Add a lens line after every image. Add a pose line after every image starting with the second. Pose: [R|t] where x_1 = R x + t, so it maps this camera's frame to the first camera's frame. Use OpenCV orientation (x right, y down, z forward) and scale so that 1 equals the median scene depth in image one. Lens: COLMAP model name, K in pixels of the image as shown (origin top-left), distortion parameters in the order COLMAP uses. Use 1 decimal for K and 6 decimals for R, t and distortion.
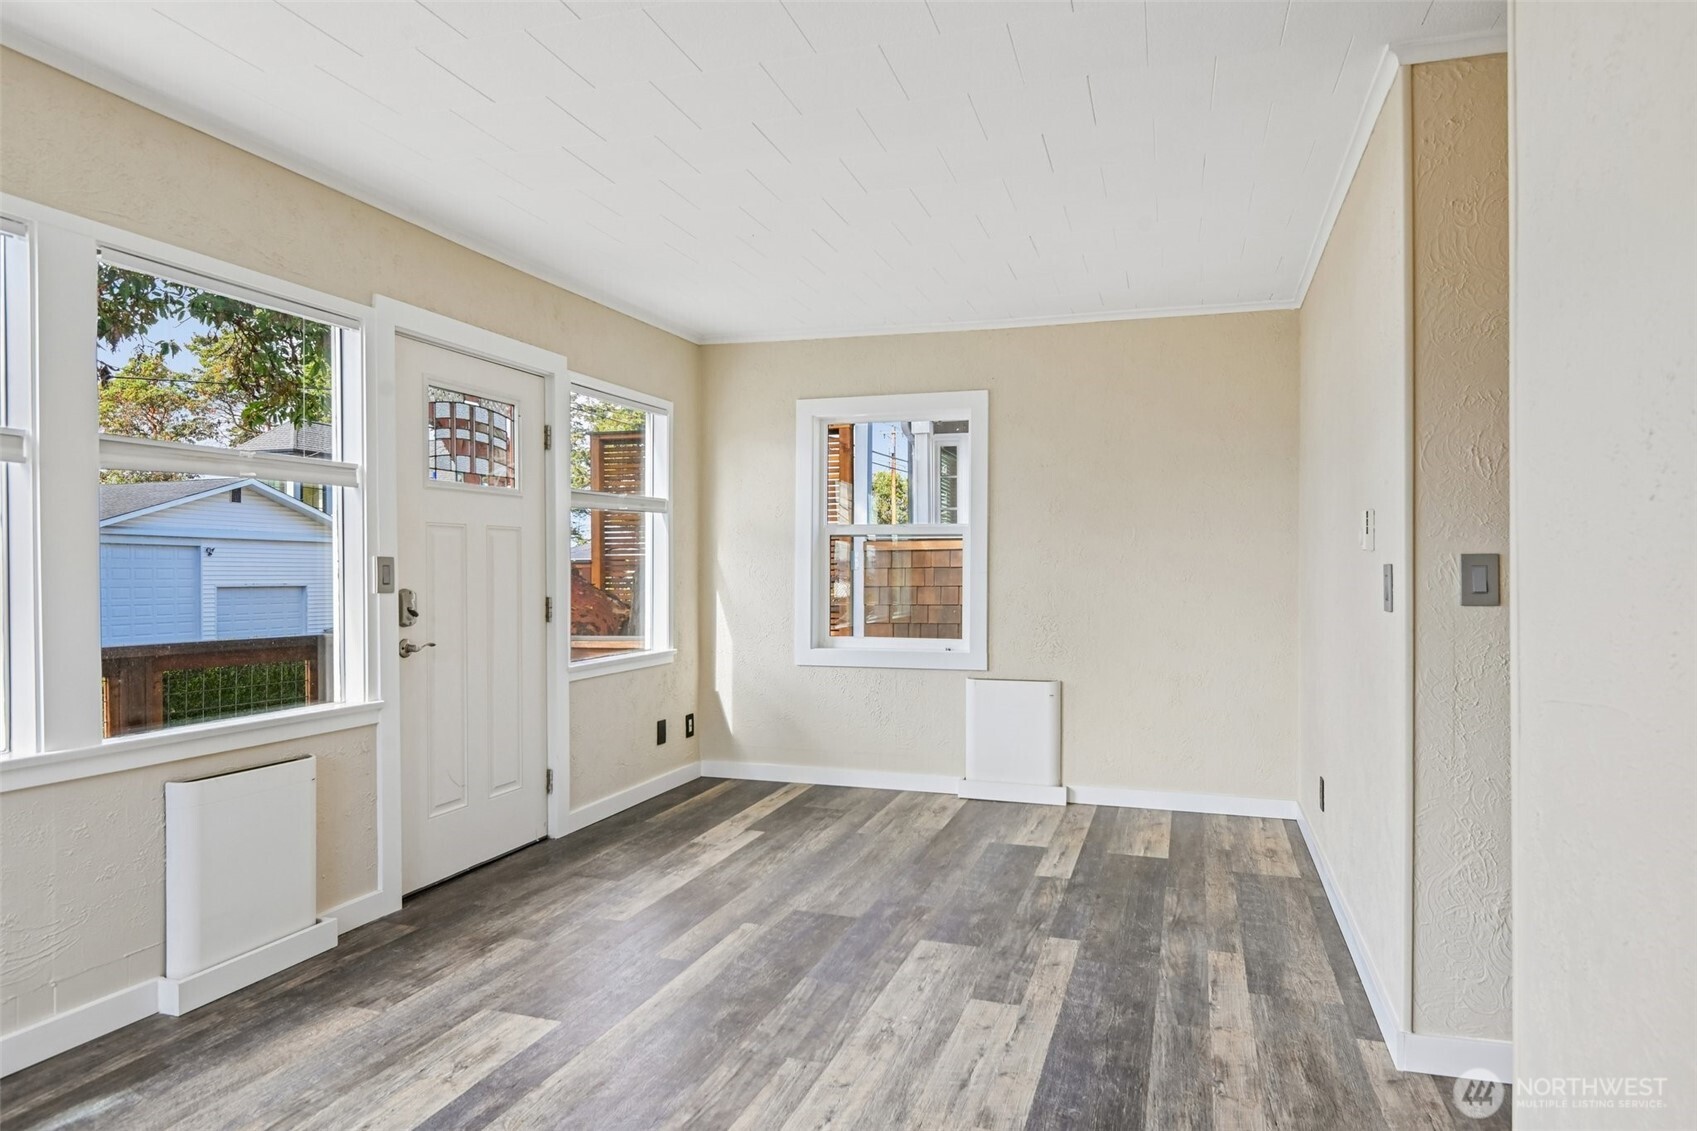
lens RADIAL K [[1033.5, 0, 823.2], [0, 1033.5, 609.1], [0, 0, 1]] dist [-0.000020, 0.000203]
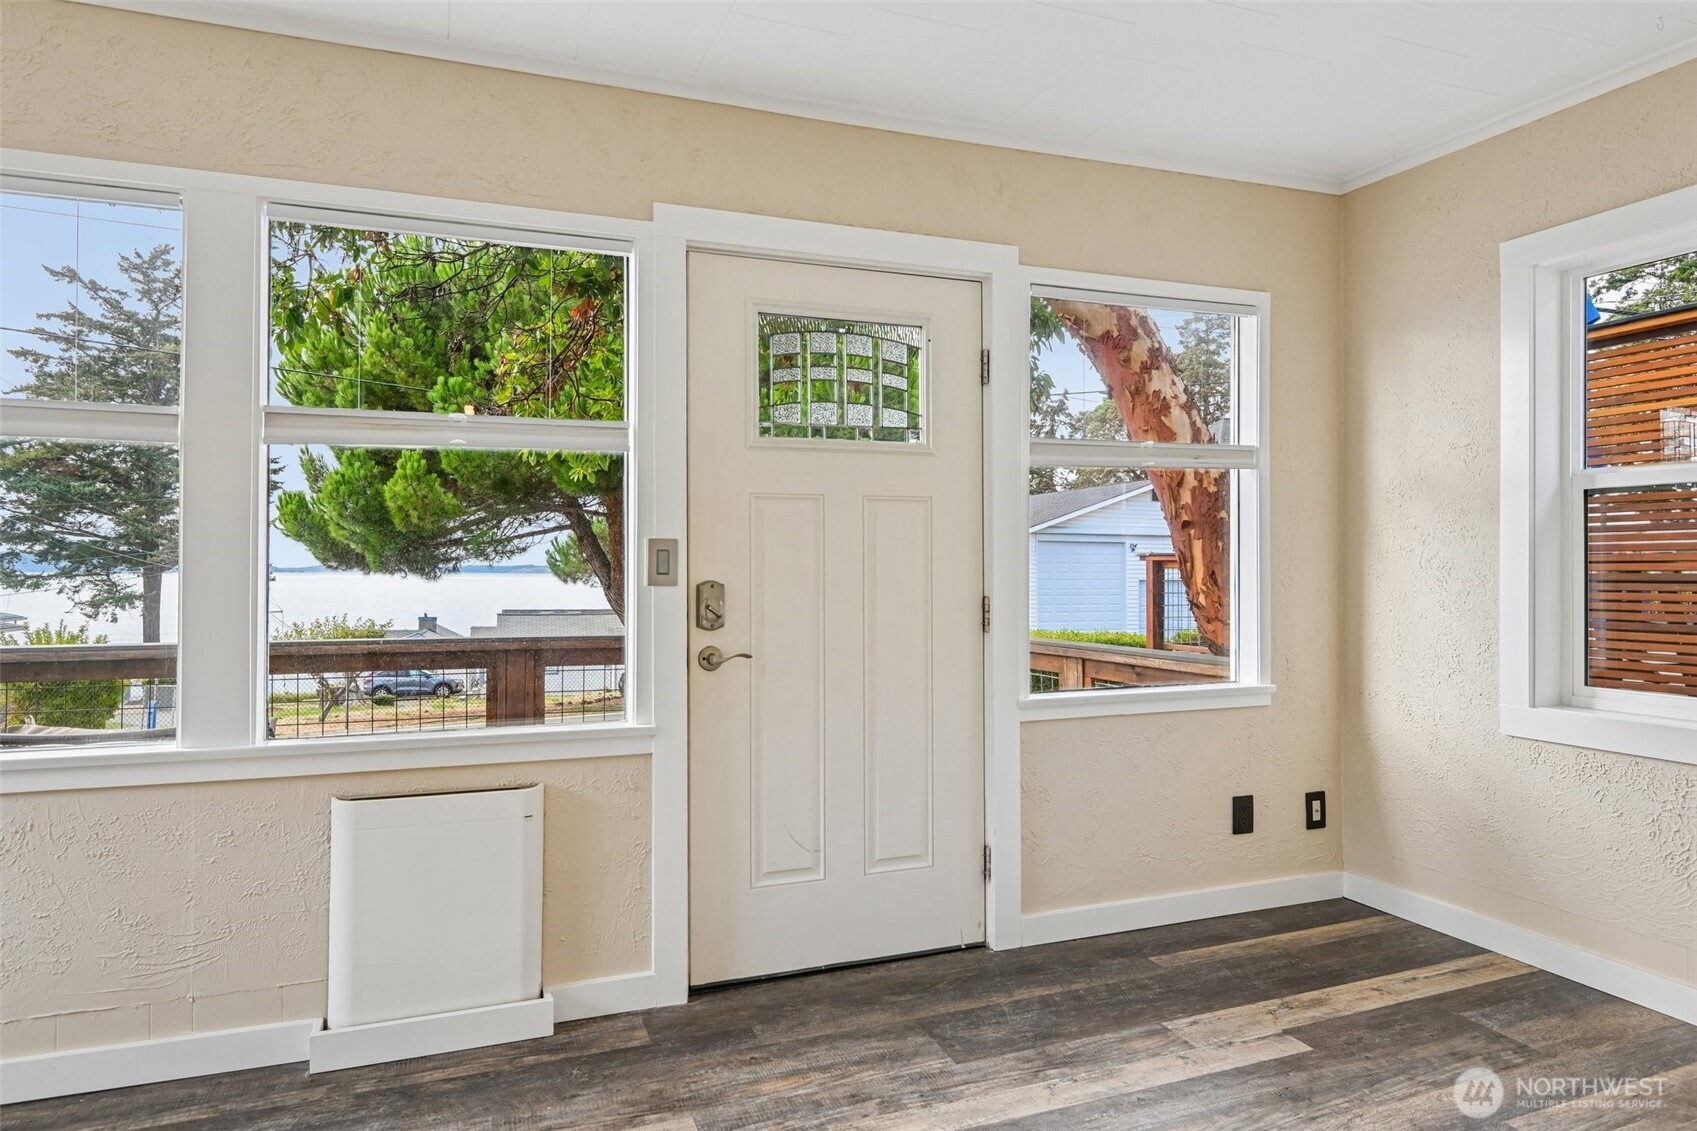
lens RADIAL K [[1021.7, 0, 848.5], [0, 1021.7, 565.5], [0, 0, 1]] dist [0.004924, -0.001706]
pose [[0.646773, 0.001203, -0.762681, 0.211581], [-0.029860, 0.999272, -0.023746, -0.014263], [0.762097, 0.038132, 0.646338, 0.523395]]
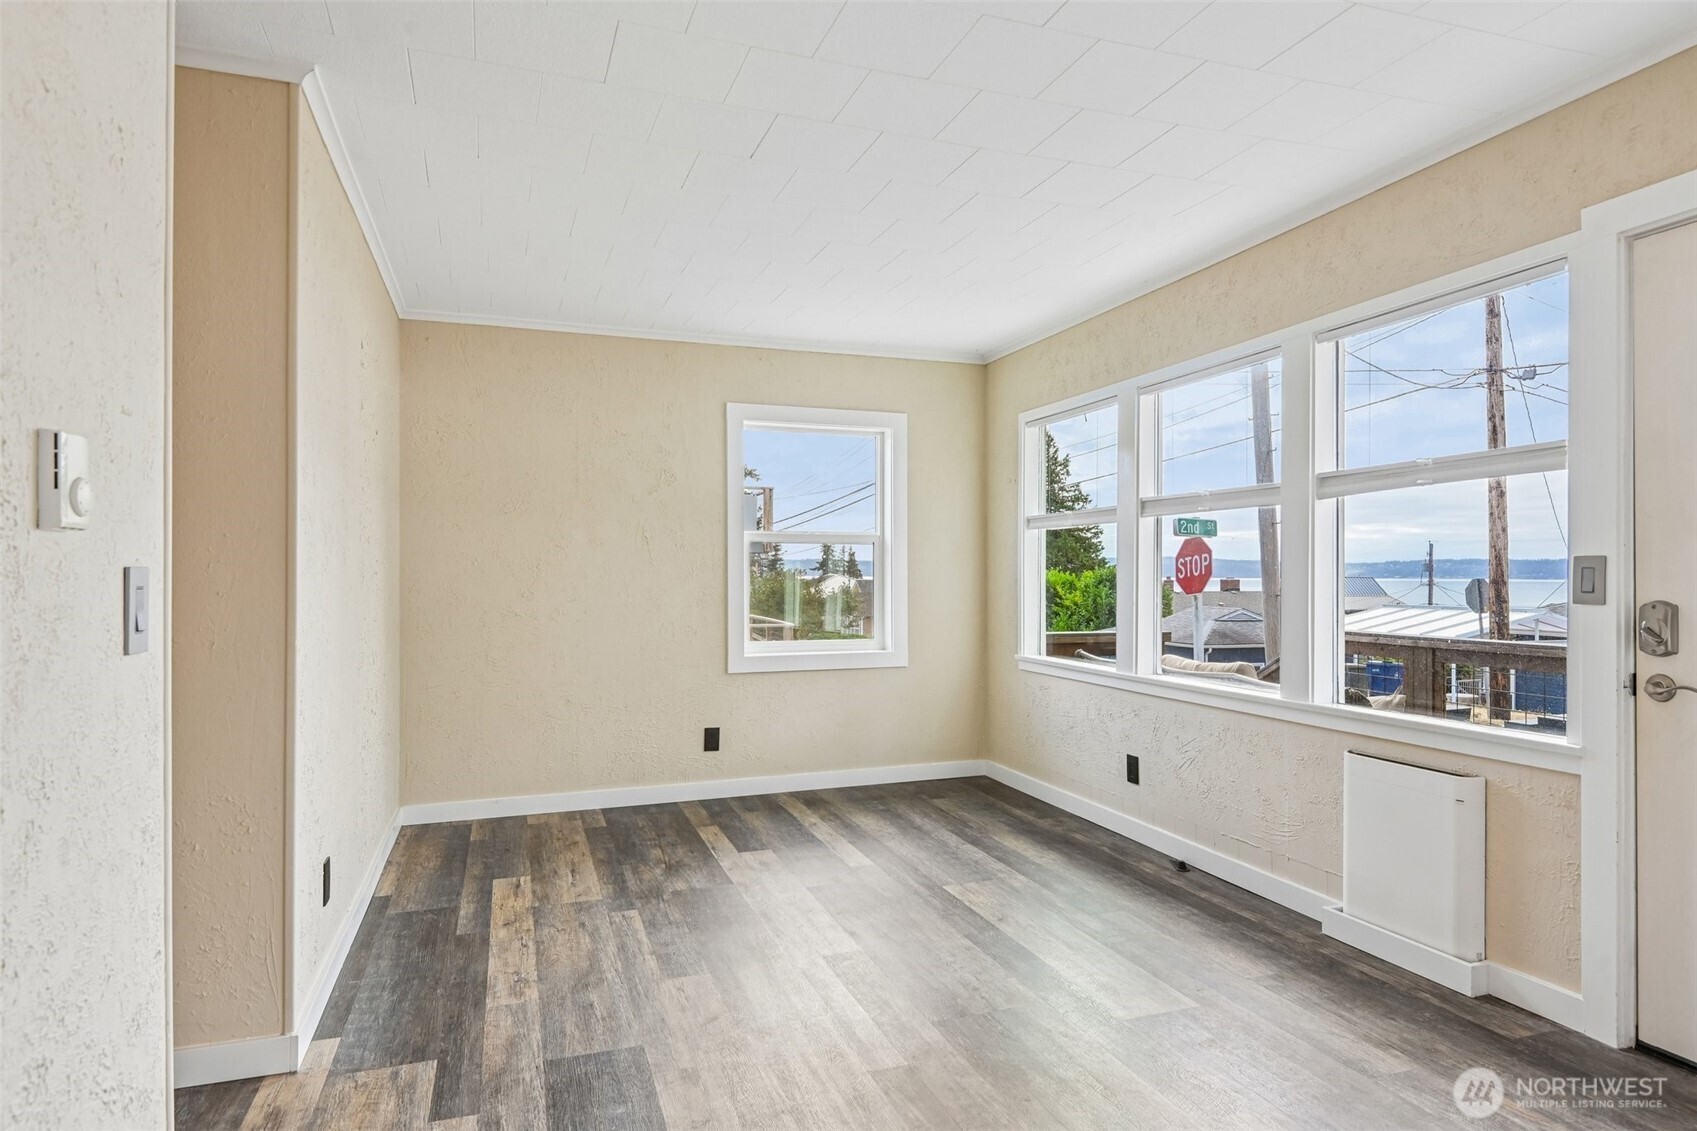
lens RADIAL K [[960.9, 0, 870.6], [0, 960.9, 593.3], [0, 0, 1]] dist [0.004586, 0.001151]
pose [[-0.768309, 0.014466, -0.639915, 0.359540], [-0.017163, 0.998919, 0.043189, -0.038015], [0.639849, 0.044165, -0.767231, 1.029305]]
